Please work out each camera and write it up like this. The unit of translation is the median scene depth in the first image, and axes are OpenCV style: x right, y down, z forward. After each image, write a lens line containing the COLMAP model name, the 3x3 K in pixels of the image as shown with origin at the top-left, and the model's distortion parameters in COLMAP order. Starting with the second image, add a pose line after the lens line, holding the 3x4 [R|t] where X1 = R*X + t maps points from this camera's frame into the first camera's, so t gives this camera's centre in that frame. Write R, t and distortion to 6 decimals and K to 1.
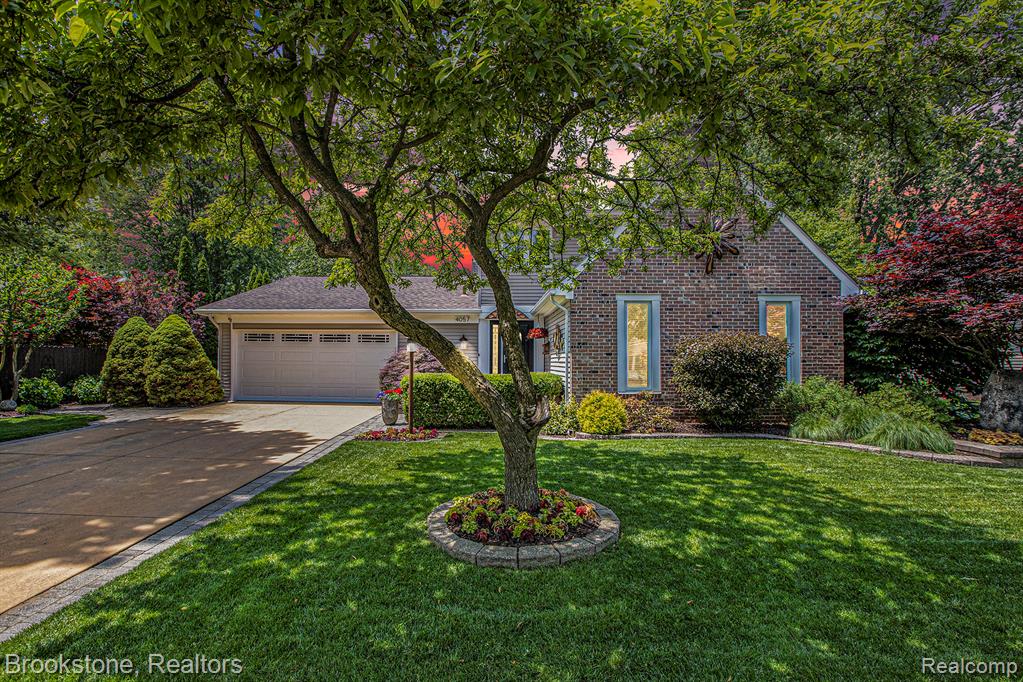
lens RADIAL K [[472.7, 0, 485.1], [0, 472.7, 356.5], [0, 0, 1]] dist [-0.026247, 0.004684]
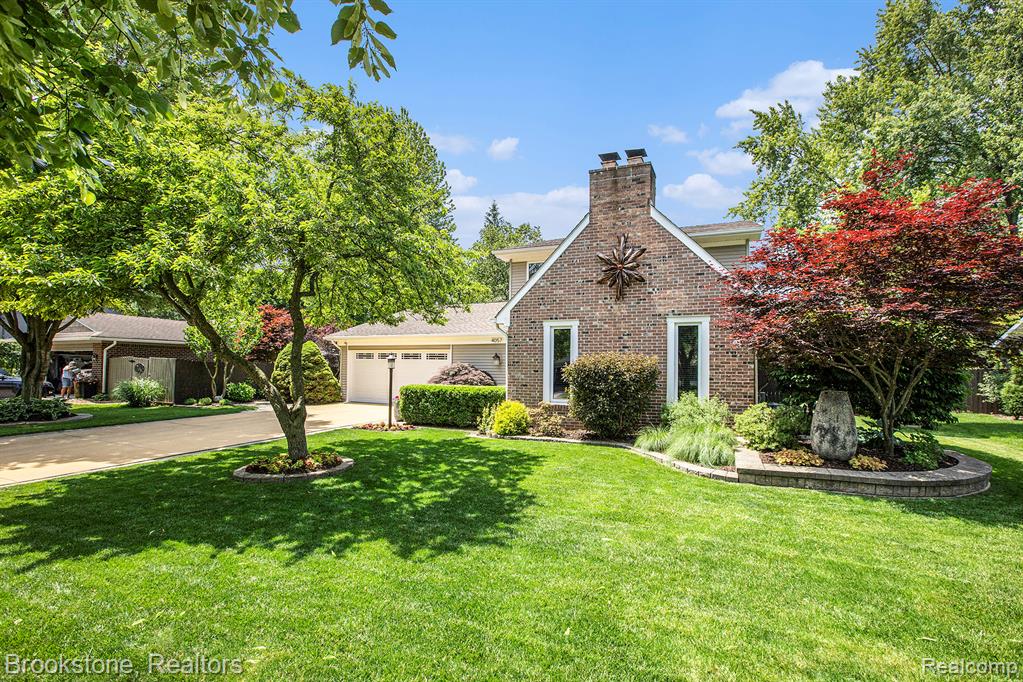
lens RADIAL K [[472.7, 0, 515.3], [0, 472.7, 344.2], [0, 0, 1]] dist [-0.026247, 0.004684]
pose [[0.918307, -0.013756, -0.395629, 0.937167], [-0.007424, 0.998622, -0.051955, -0.013726], [0.395798, 0.050648, 0.916940, -0.174182]]
